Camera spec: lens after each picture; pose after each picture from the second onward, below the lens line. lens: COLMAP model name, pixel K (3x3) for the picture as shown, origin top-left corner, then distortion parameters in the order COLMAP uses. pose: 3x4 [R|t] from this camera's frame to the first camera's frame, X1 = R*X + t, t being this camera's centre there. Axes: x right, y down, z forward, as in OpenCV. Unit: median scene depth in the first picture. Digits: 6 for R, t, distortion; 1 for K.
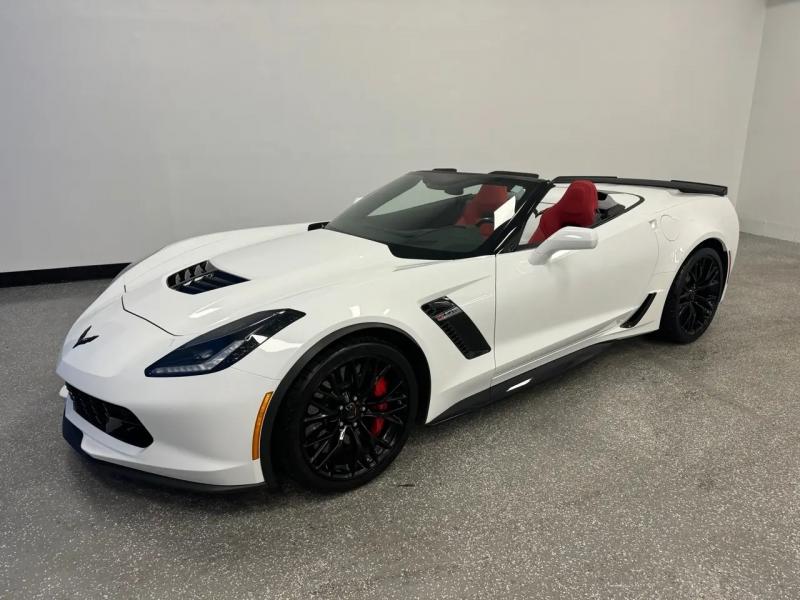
lens RADIAL K [[583.4, 0, 392.0], [0, 583.4, 300.9], [0, 0, 1]] dist [0.020770, -0.043587]
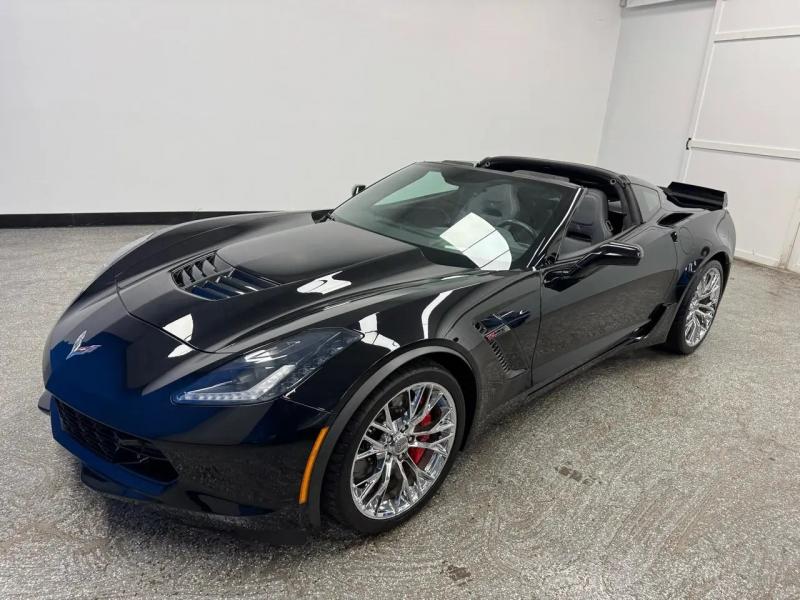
lens RADIAL K [[583.4, 0, 396.0], [0, 583.4, 291.5], [0, 0, 1]] dist [0.020770, -0.043587]
pose [[0.991276, 0.044589, 0.124035, -0.154921], [-0.048512, 0.998407, 0.028794, -0.052742], [-0.122553, -0.034560, 0.991860, 0.092369]]
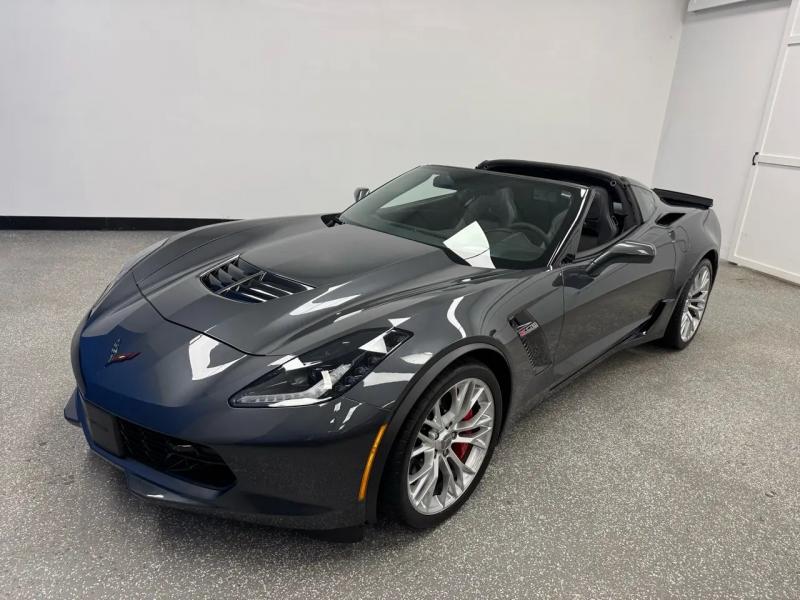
lens RADIAL K [[583.4, 0, 401.7], [0, 583.4, 303.9], [0, 0, 1]] dist [0.020770, -0.043587]
pose [[0.980369, 0.021329, 0.196014, -0.251405], [-0.028534, 0.999014, 0.034005, -0.038942], [-0.195096, -0.038930, 0.980011, 0.098289]]
